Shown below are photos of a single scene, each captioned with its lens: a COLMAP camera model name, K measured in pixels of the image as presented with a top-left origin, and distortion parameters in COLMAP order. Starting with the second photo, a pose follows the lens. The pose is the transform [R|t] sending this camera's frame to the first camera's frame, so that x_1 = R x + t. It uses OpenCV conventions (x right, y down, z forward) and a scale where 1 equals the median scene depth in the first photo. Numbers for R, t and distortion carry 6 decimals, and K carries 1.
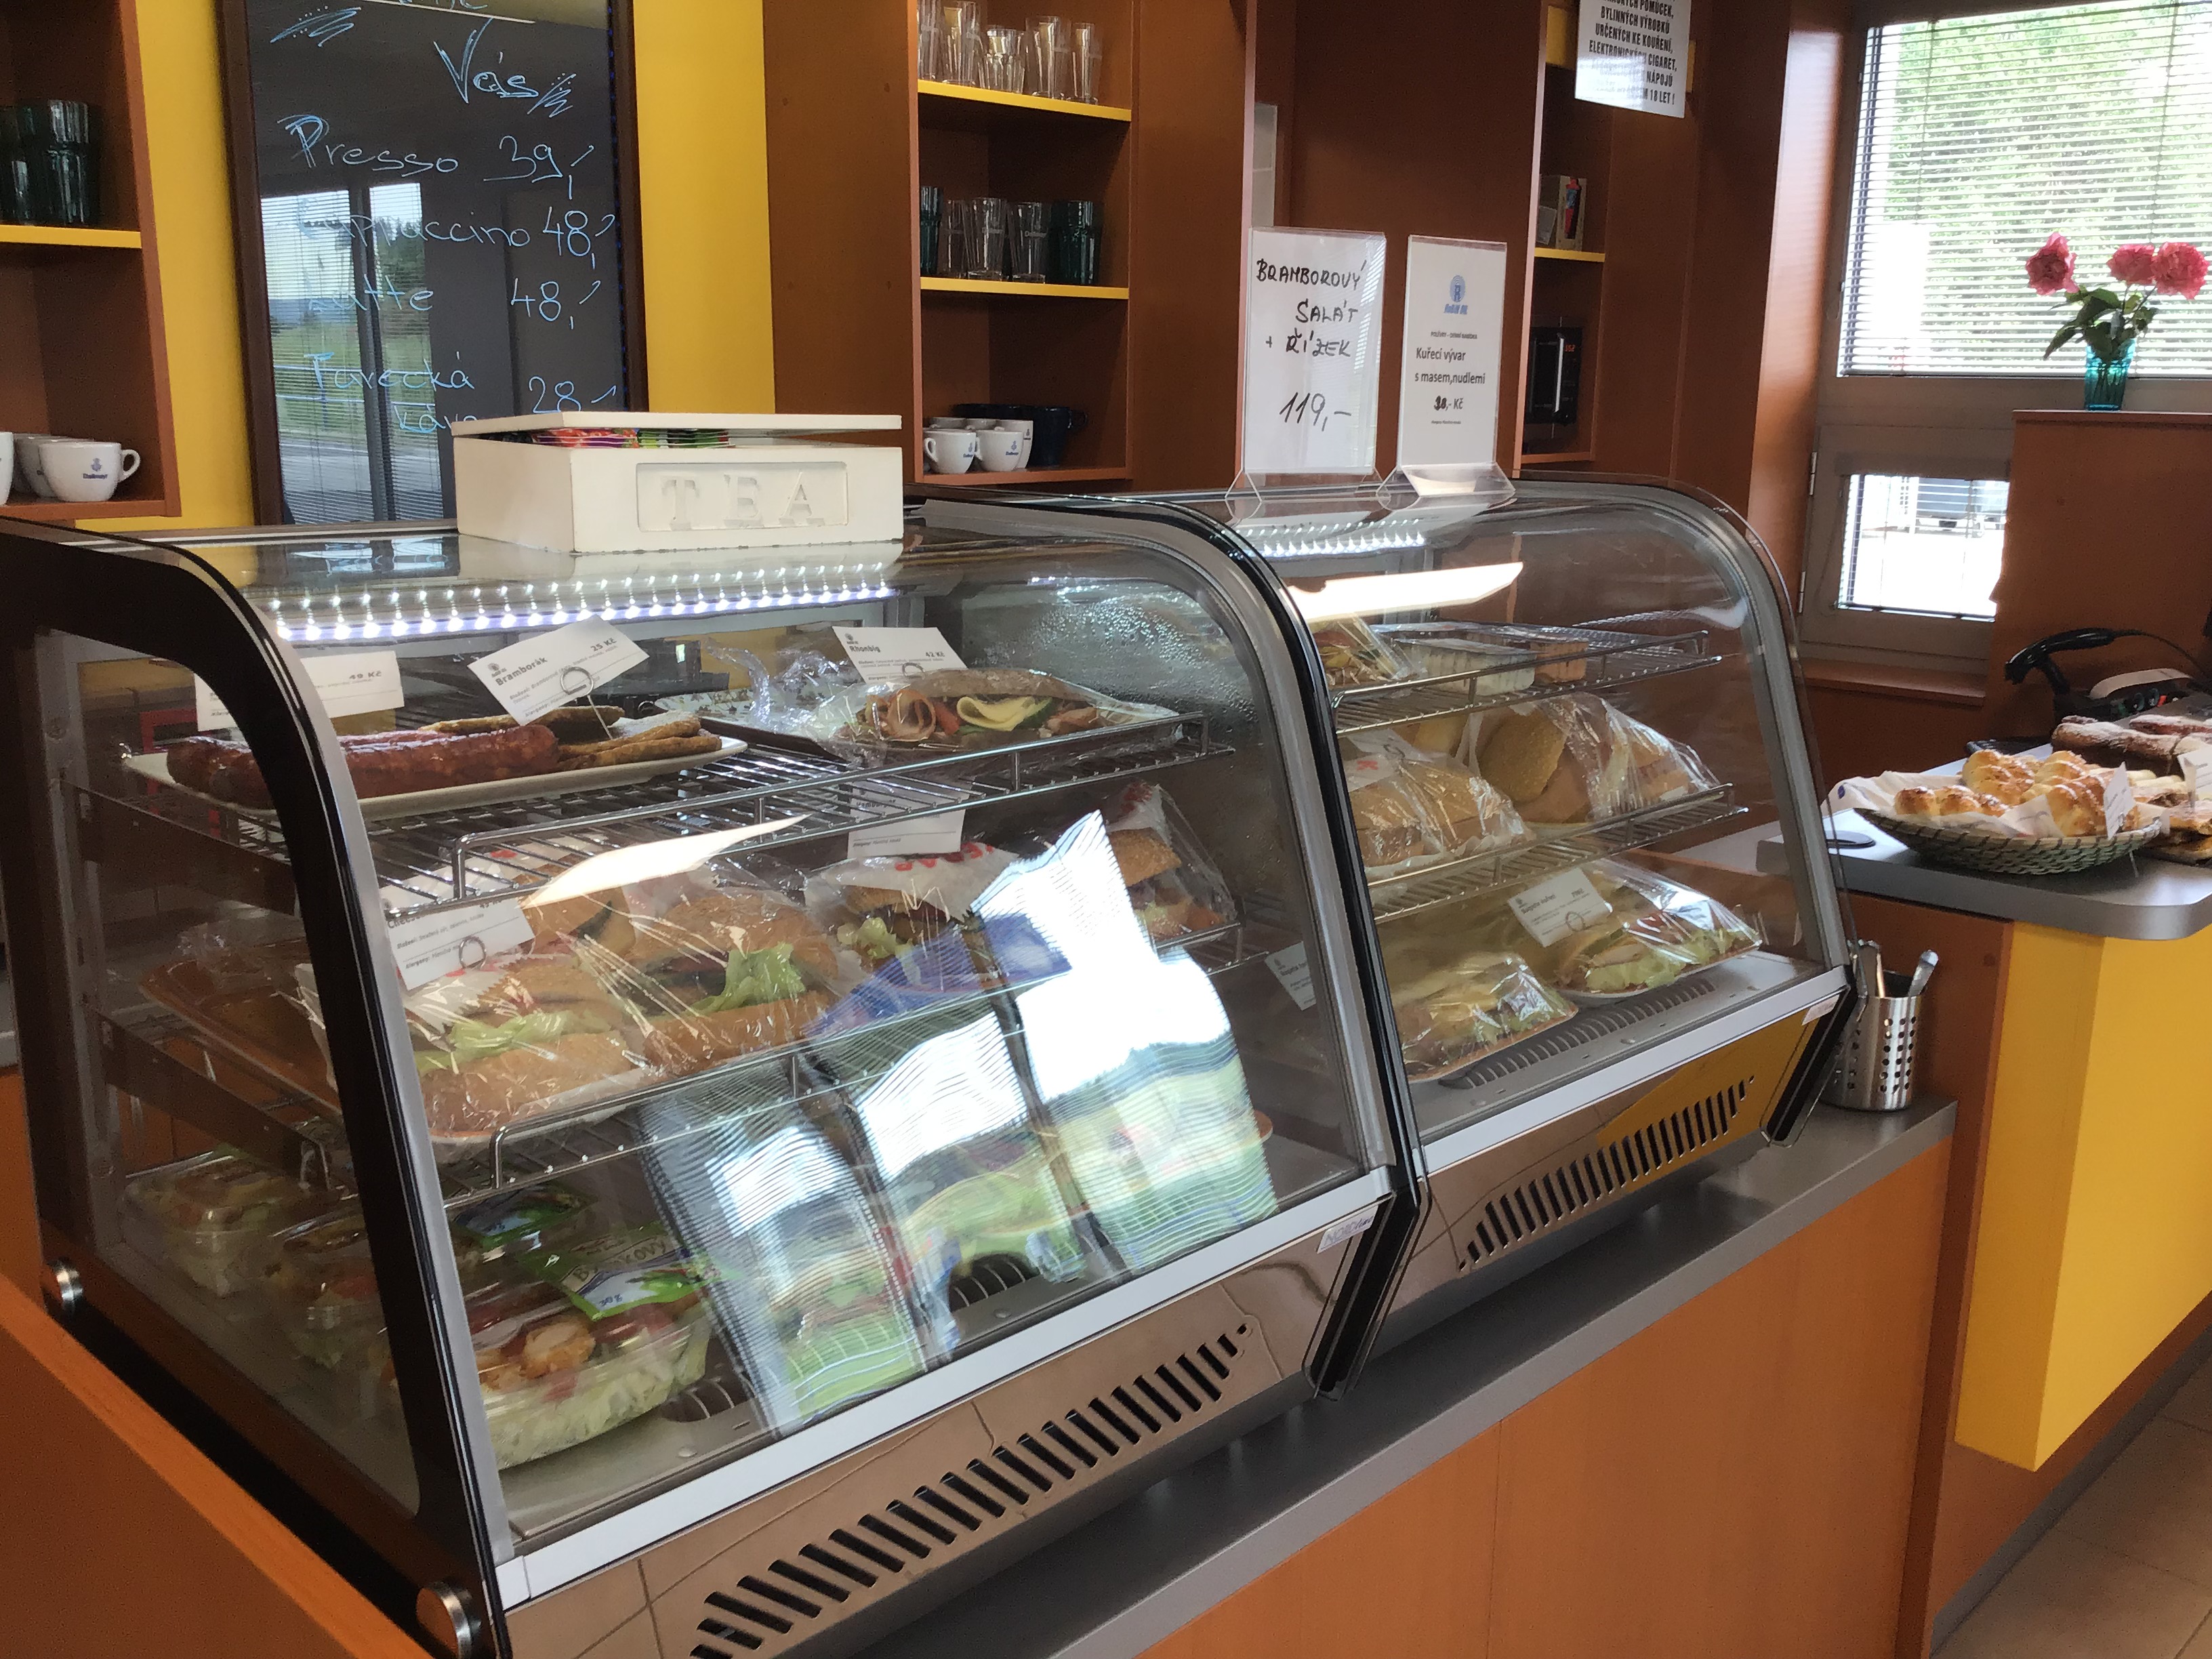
lens RADIAL K [[1985.4, 0, 1102.9], [0, 1985.4, 823.0], [0, 0, 1]] dist [0.108199, -0.227740]
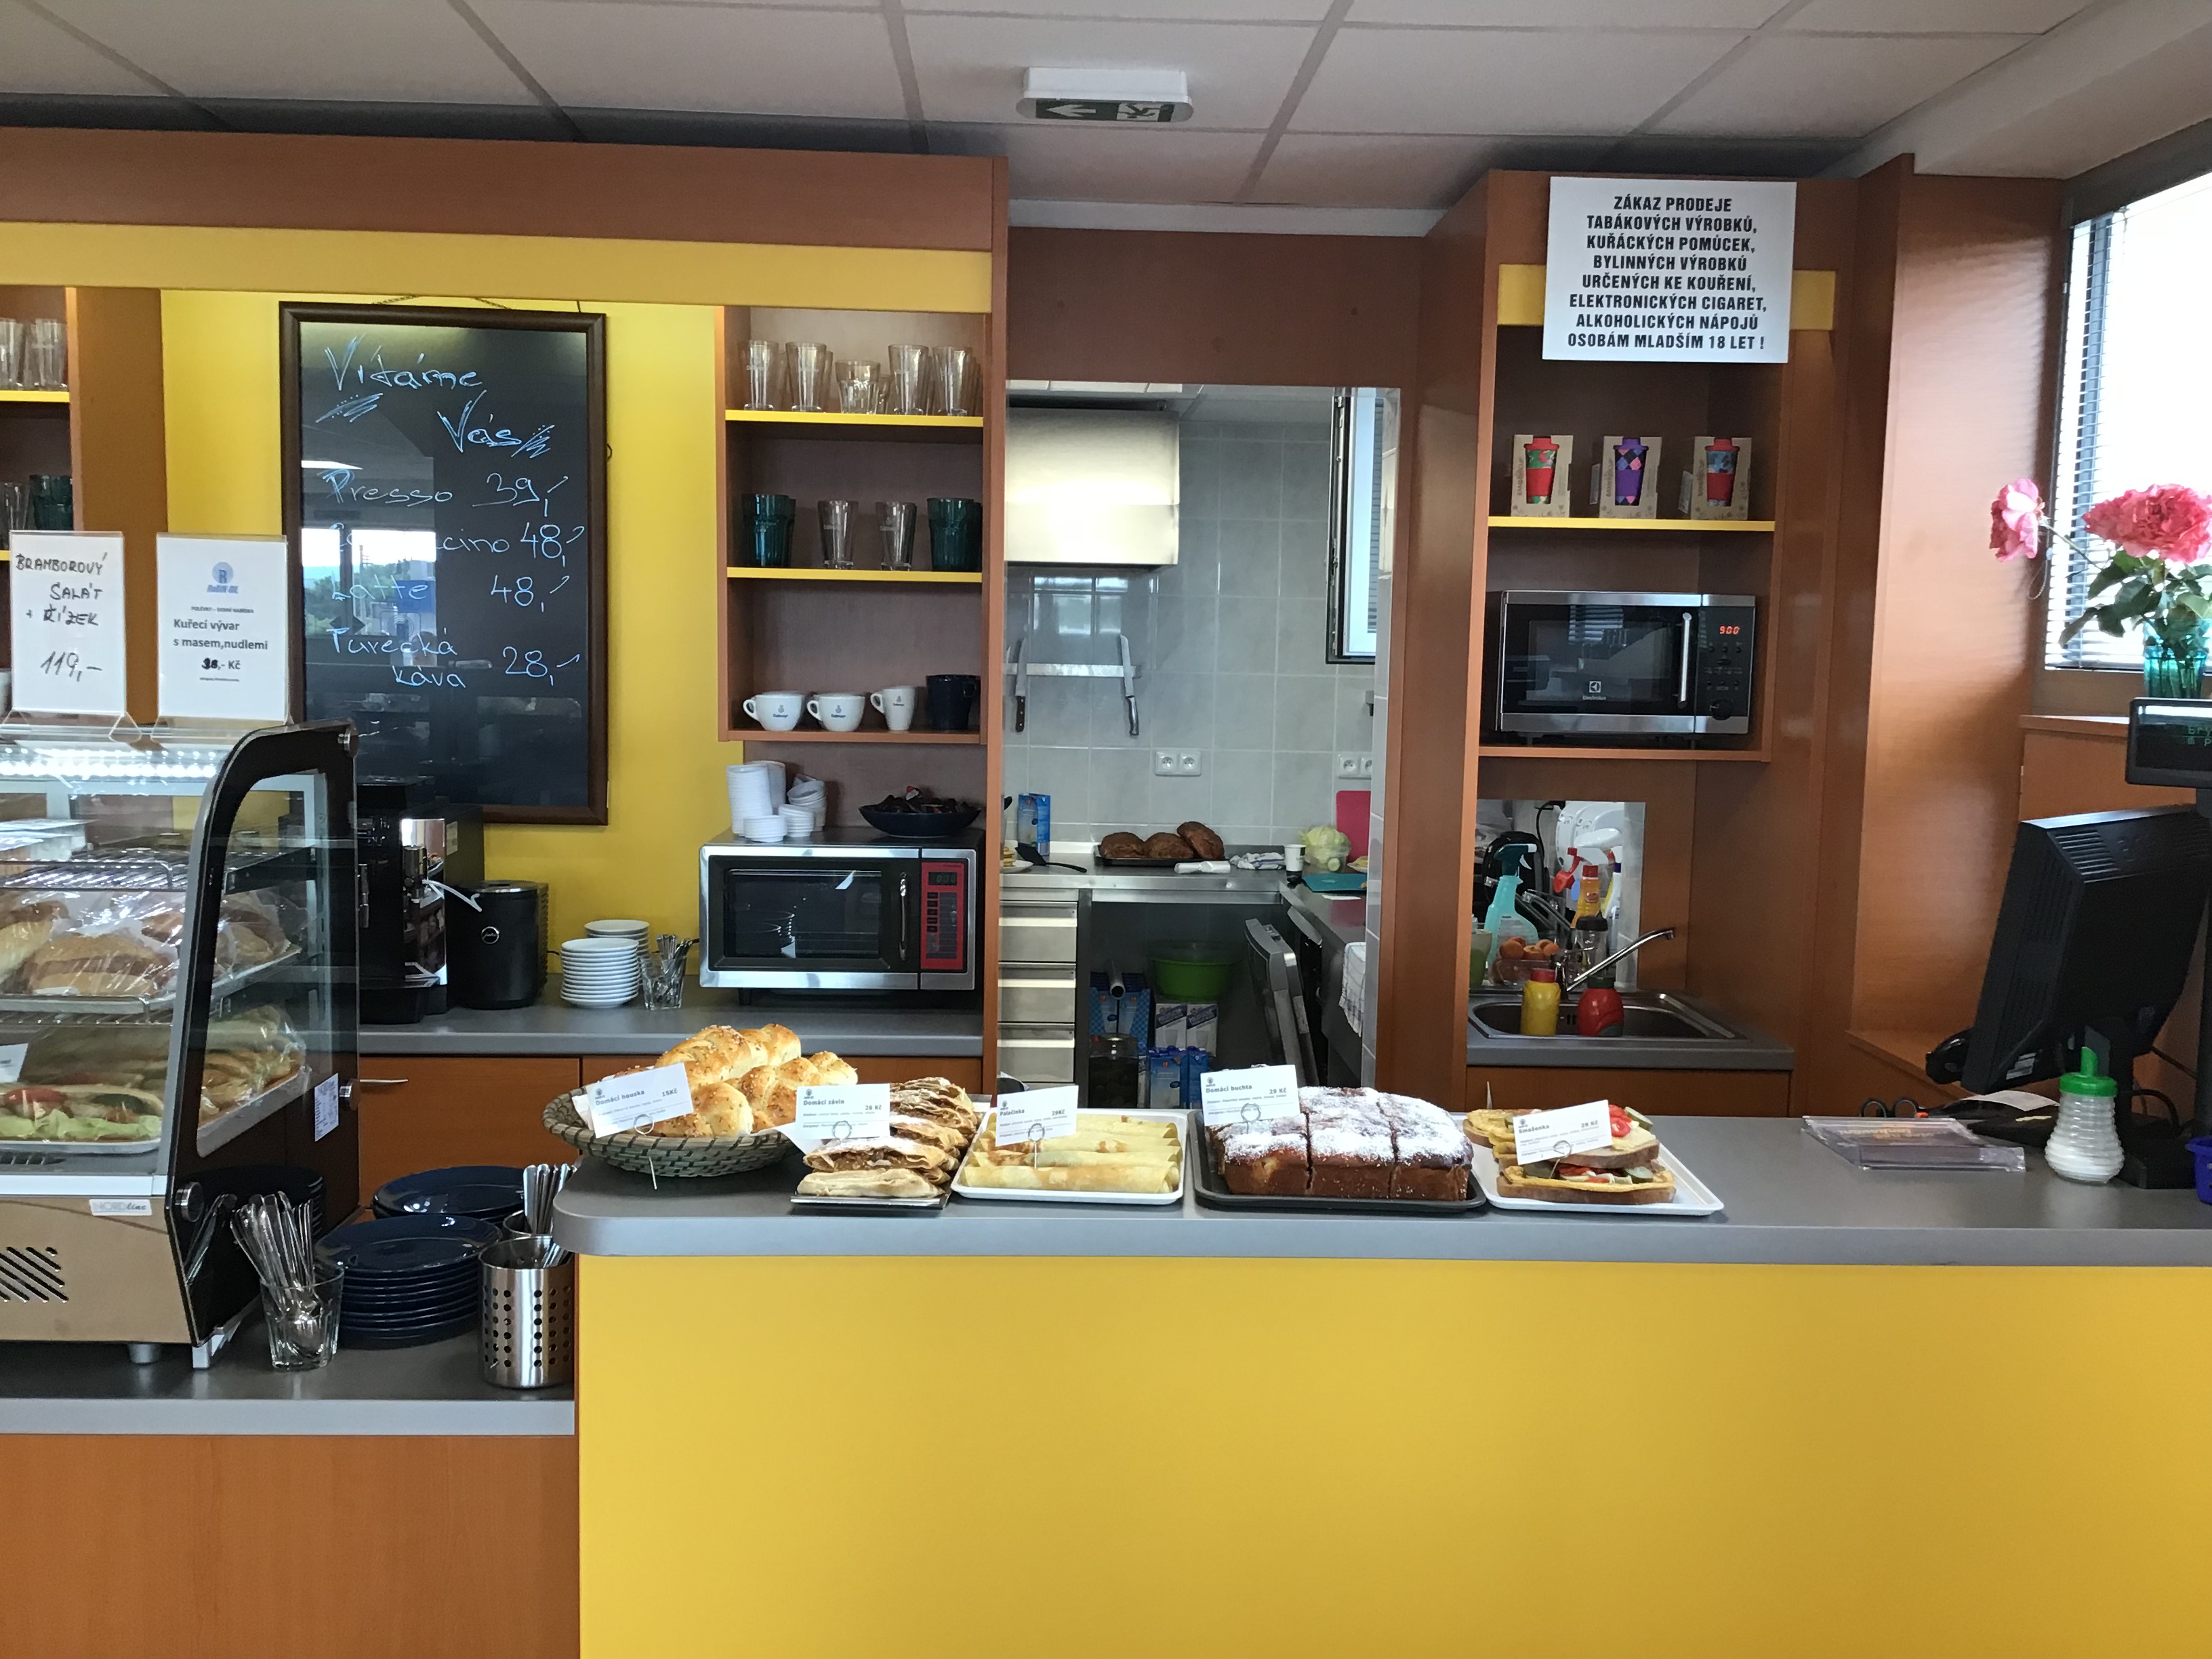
lens RADIAL K [[1985.4, 0, 1102.9], [0, 1985.4, 823.0], [0, 0, 1]] dist [0.108199, -0.227740]
pose [[0.724052, 0.068674, -0.686318, 0.956505], [-0.163527, 0.983753, -0.074082, -0.077009], [0.670080, 0.165871, 0.723519, 0.337516]]
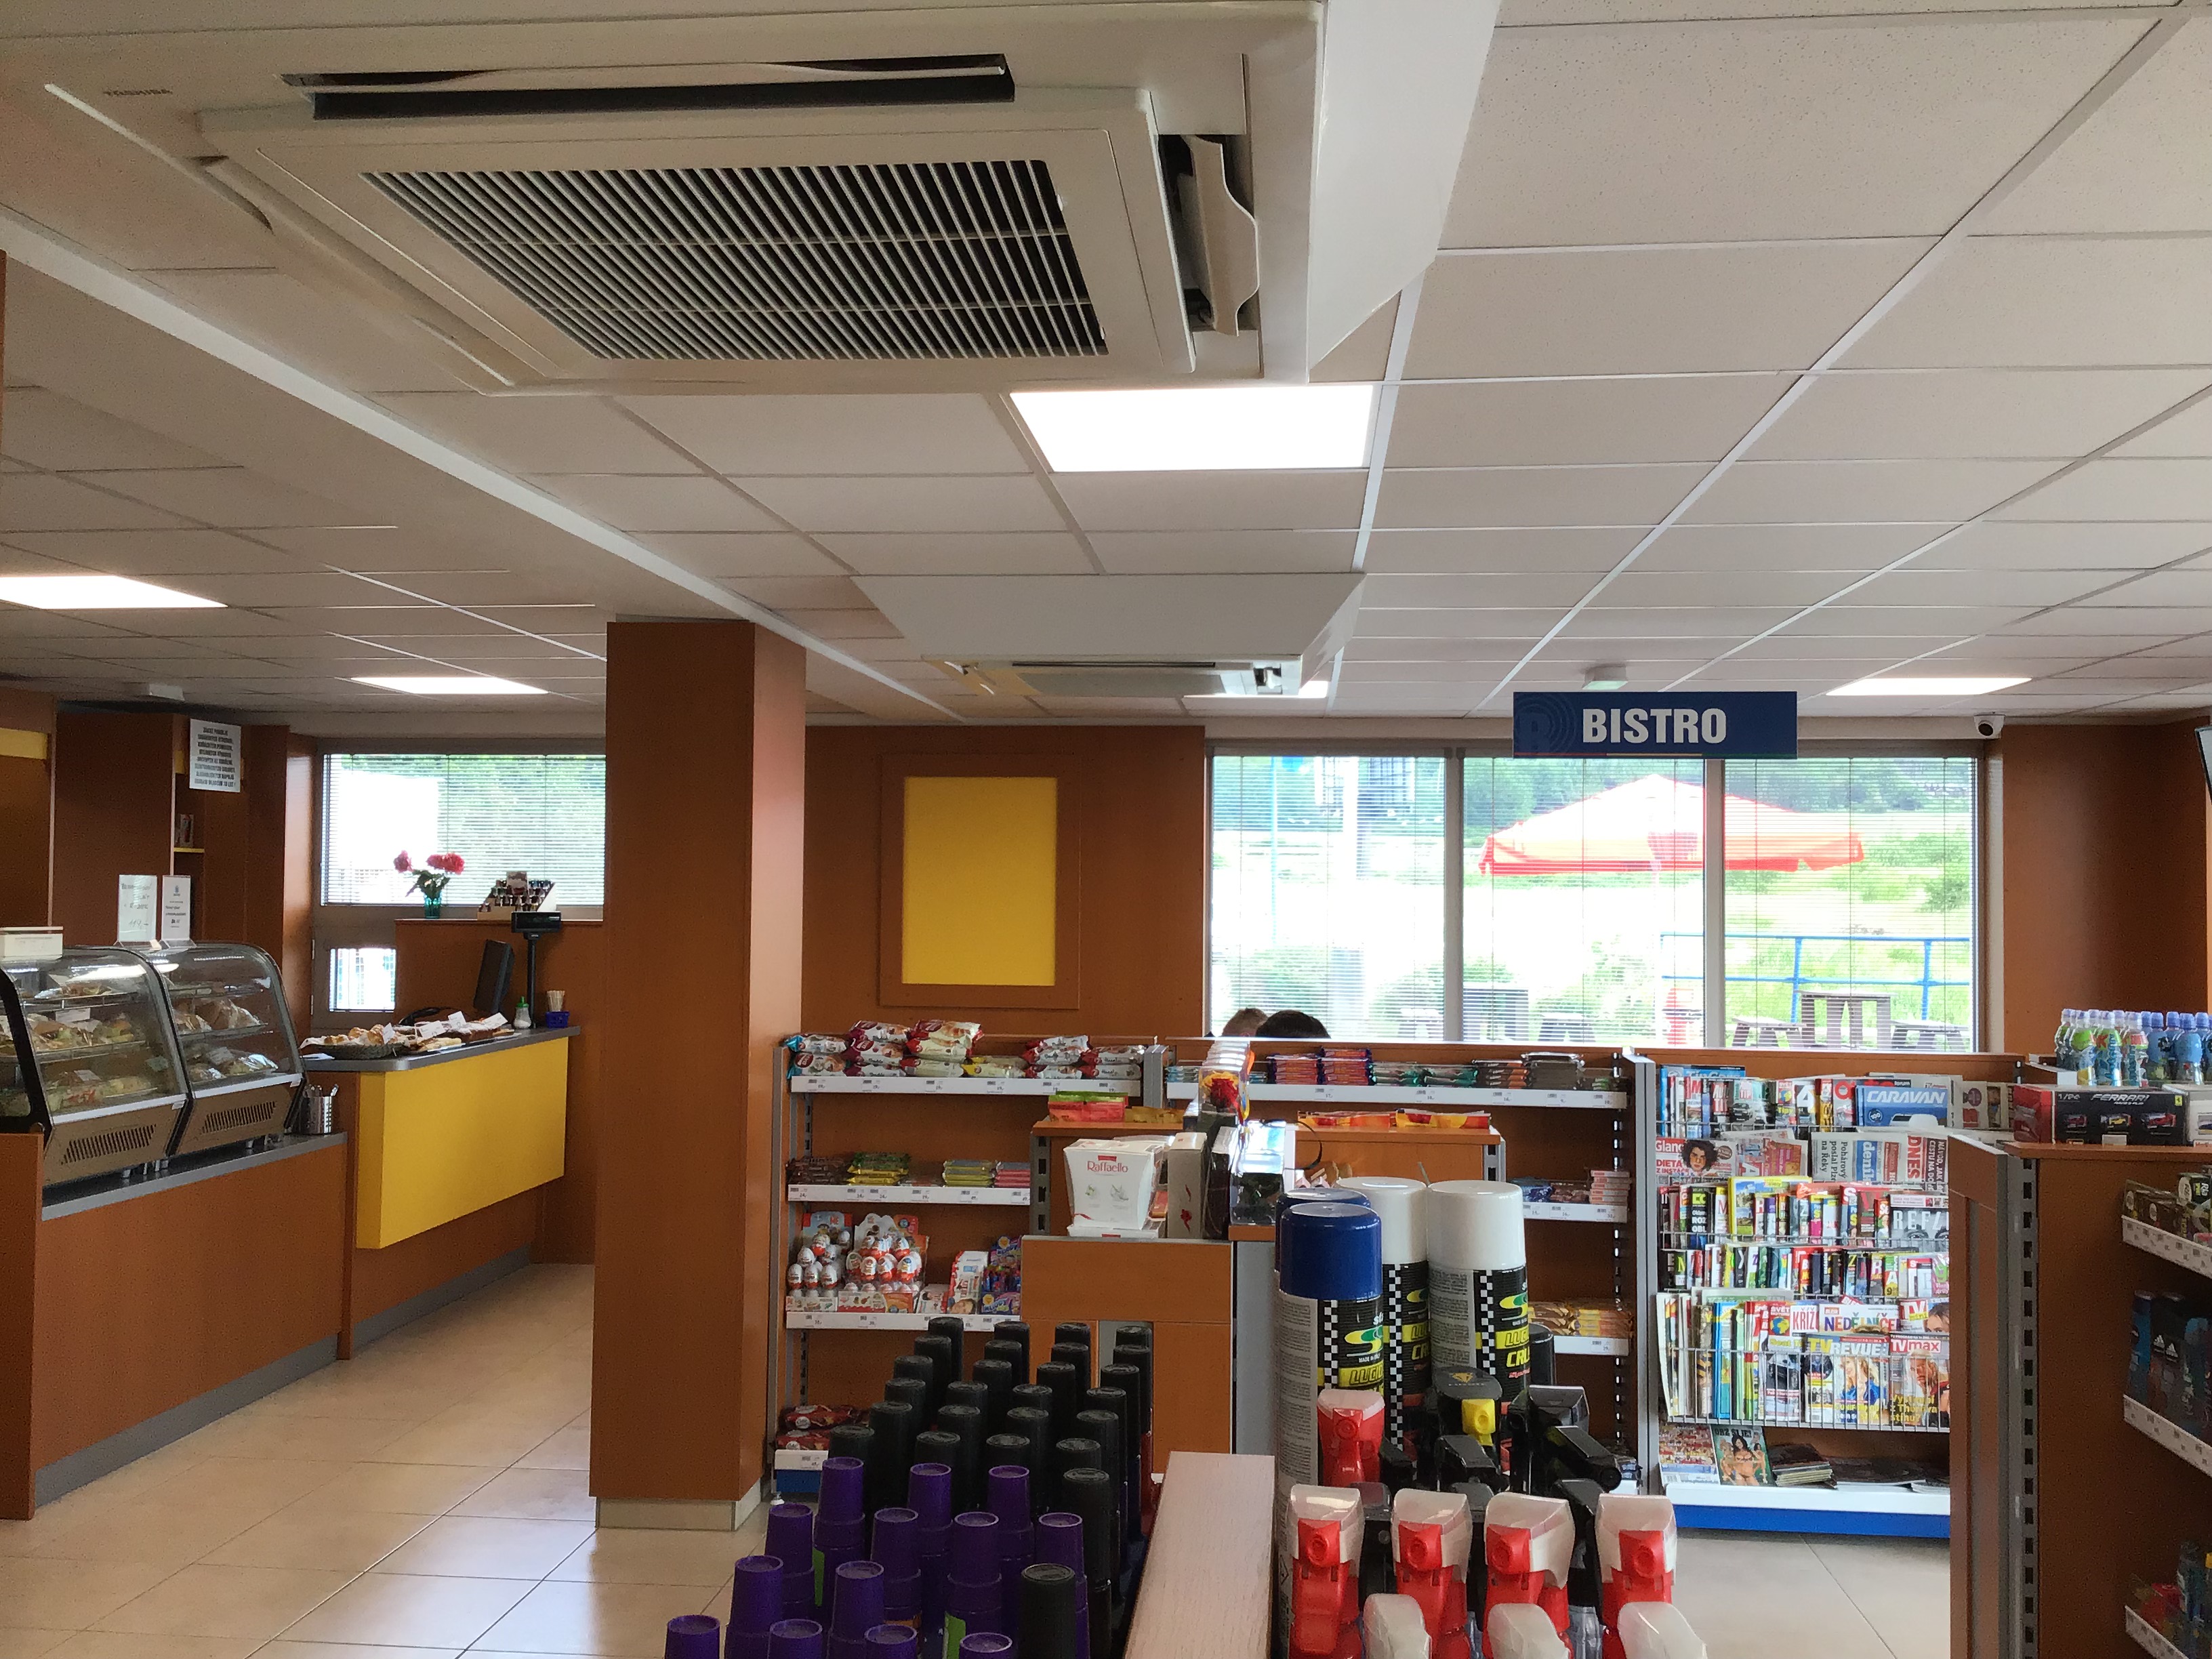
lens RADIAL K [[1985.4, 0, 1102.9], [0, 1985.4, 823.0], [0, 0, 1]] dist [0.108199, -0.227740]
pose [[0.778553, 0.017407, 0.627337, -0.509744], [0.137394, 0.970638, -0.197445, 0.354328], [-0.612354, 0.239914, 0.753302, -1.760874]]
